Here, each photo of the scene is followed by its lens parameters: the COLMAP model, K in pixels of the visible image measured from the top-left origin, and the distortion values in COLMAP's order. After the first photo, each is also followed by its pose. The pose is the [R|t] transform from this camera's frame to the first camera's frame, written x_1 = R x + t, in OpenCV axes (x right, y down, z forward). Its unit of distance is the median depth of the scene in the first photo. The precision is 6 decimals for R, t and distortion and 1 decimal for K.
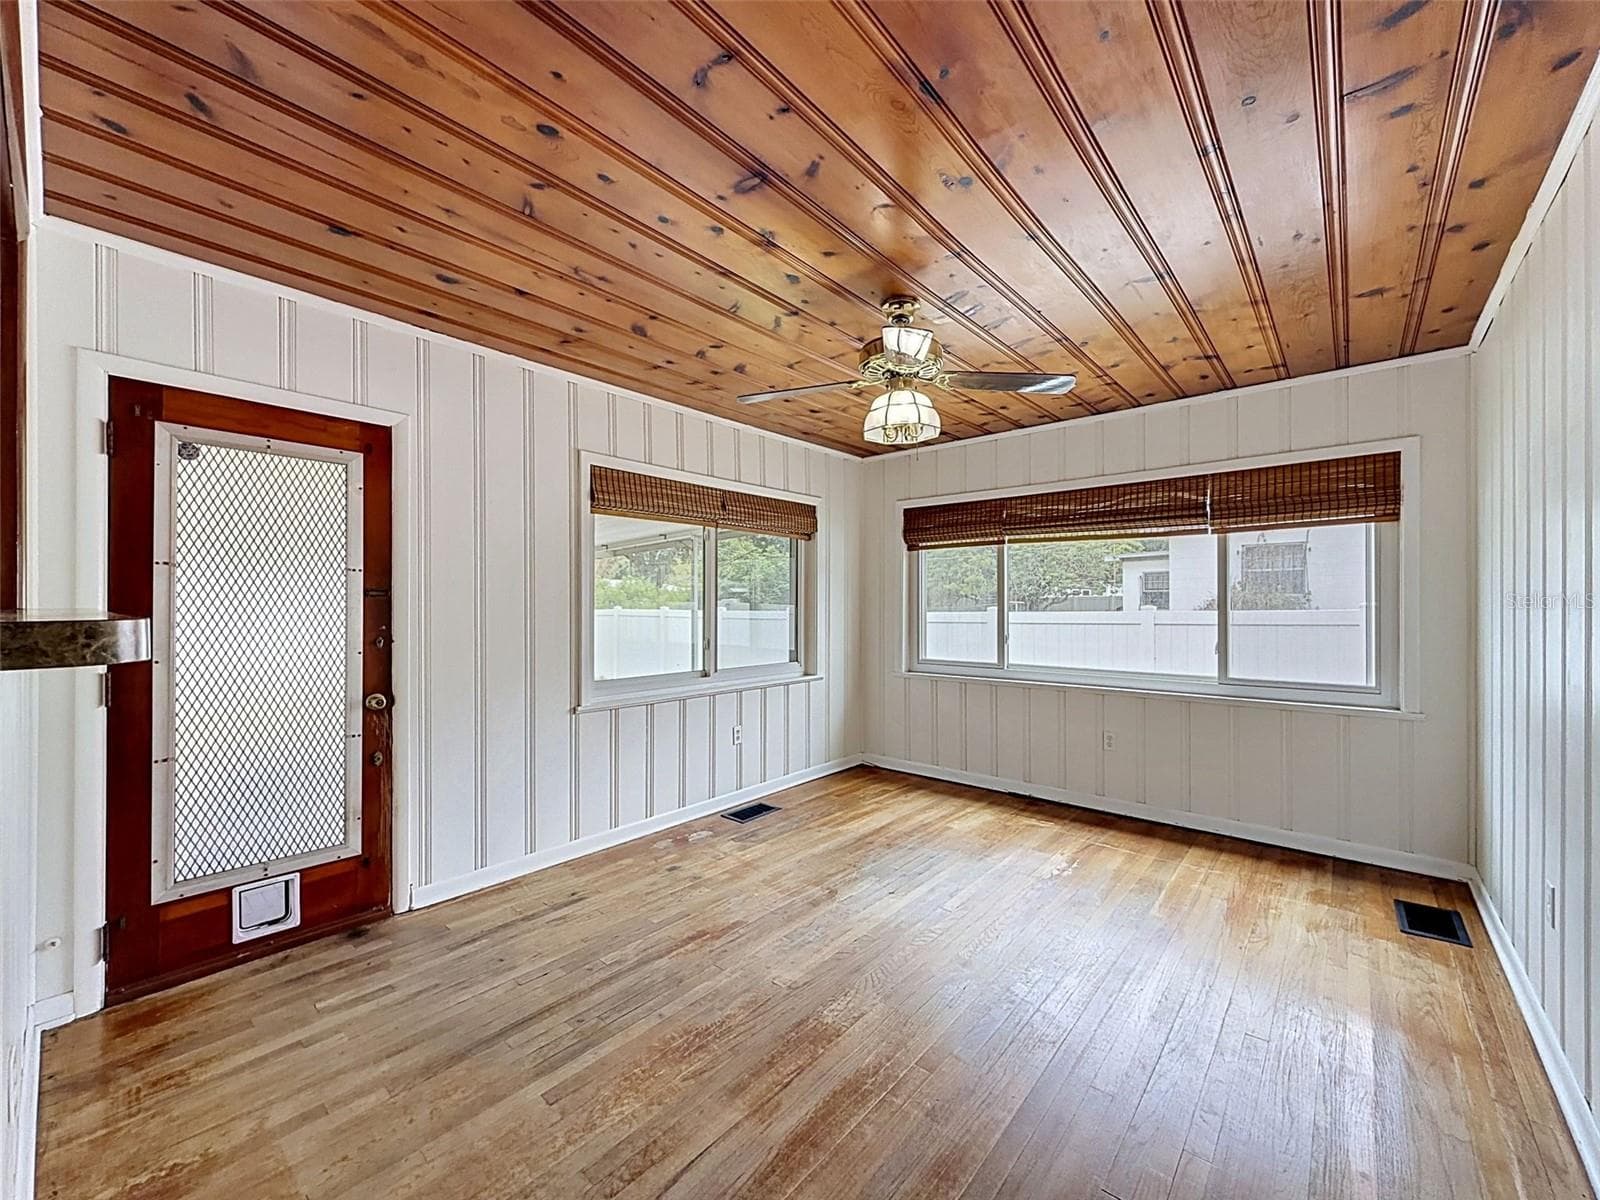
lens RADIAL K [[640.3, 0, 801.2], [0, 640.3, 602.1], [0, 0, 1]] dist [-0.001046, 0.000226]
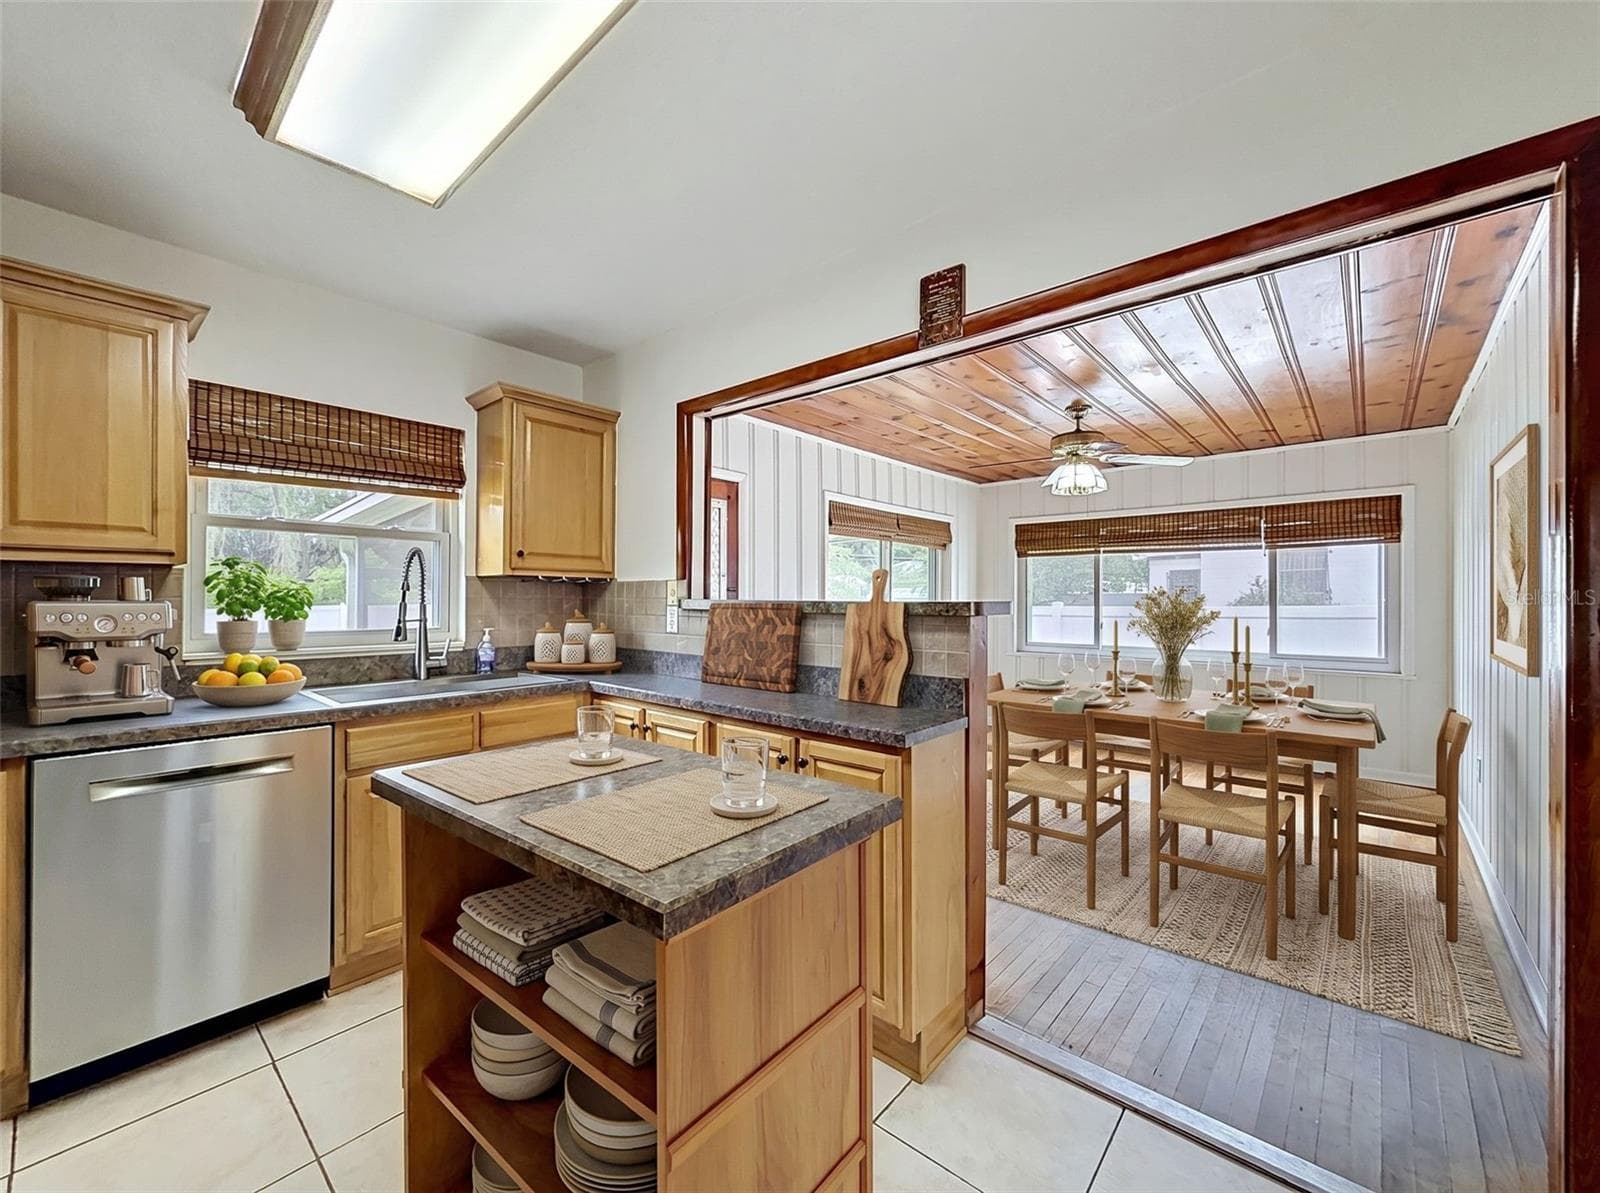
lens RADIAL K [[640.3, 0, 809.0], [0, 640.3, 594.6], [0, 0, 1]] dist [-0.001046, 0.000226]
pose [[0.999950, 0.004380, -0.008973, -0.393958], [-0.004417, 0.999982, -0.004175, 0.001534], [0.008955, 0.004214, 0.999951, -0.463723]]
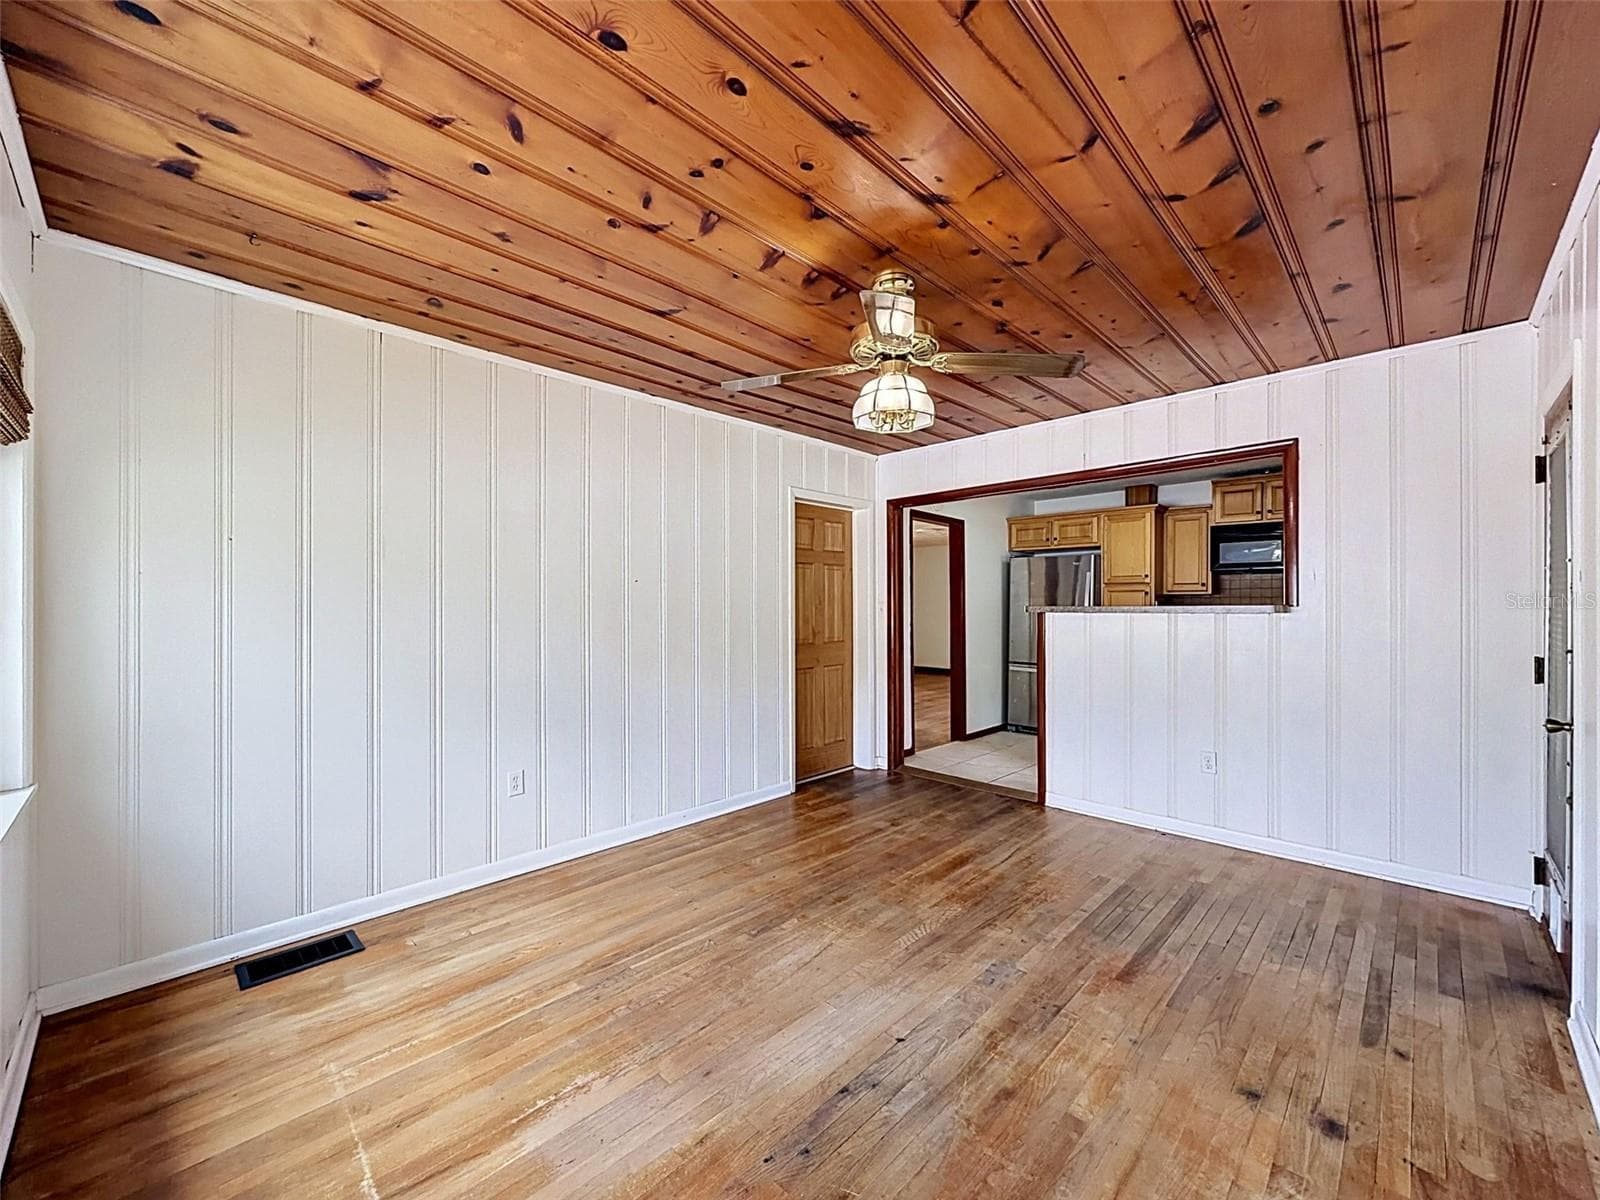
lens RADIAL K [[640.3, 0, 794.1], [0, 640.3, 597.0], [0, 0, 1]] dist [-0.001046, 0.000226]
pose [[-0.997295, 0.002551, 0.073459, 0.186623], [0.001324, 0.999859, -0.016747, 0.006340], [-0.073491, -0.016604, -0.997158, 1.555098]]
